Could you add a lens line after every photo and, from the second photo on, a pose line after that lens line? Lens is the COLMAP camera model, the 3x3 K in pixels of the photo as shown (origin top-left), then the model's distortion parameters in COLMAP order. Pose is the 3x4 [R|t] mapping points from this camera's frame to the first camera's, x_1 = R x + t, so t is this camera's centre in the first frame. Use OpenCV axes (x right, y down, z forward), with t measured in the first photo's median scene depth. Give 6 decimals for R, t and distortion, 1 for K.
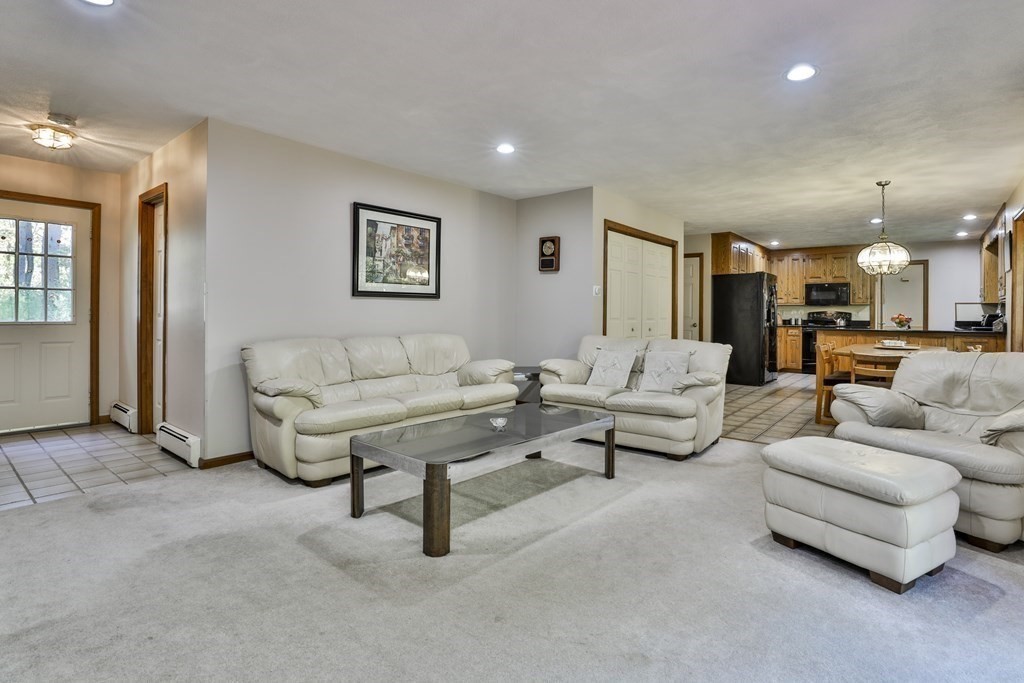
lens RADIAL K [[498.6, 0, 532.5], [0, 498.6, 312.0], [0, 0, 1]] dist [-0.035675, -0.000045]
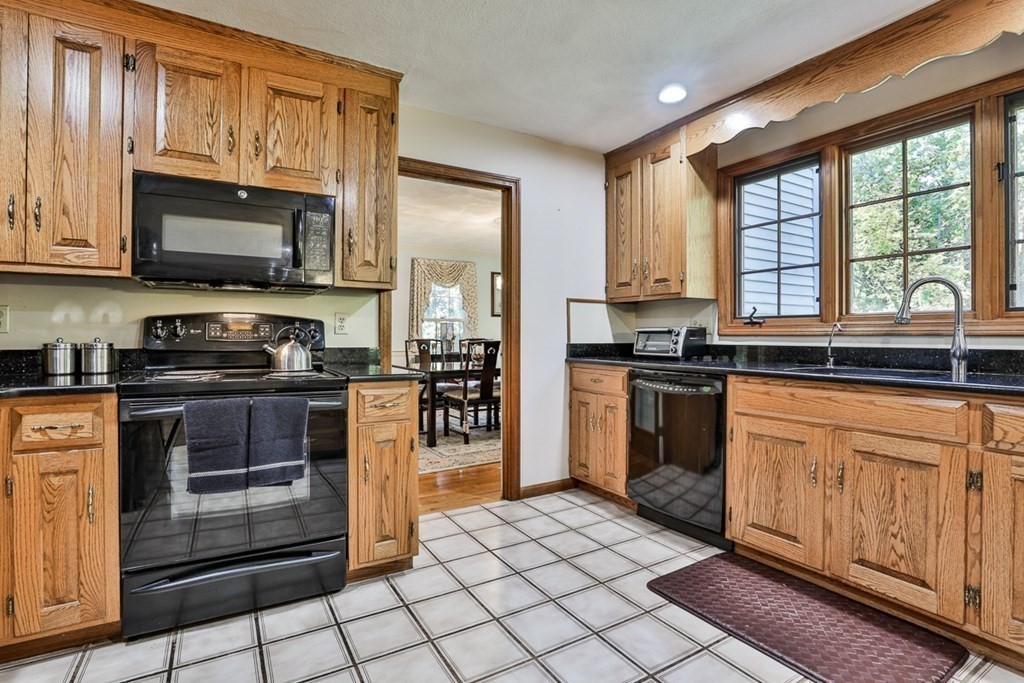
lens RADIAL K [[484.9, 0, 523.5], [0, 484.9, 332.4], [0, 0, 1]] dist [-0.037018, 0.012249]
pose [[0.323180, -0.000319, 0.946338, 0.442541], [-0.003481, 0.999993, 0.001526, 0.007763], [-0.946331, -0.003788, 0.323176, 0.827514]]
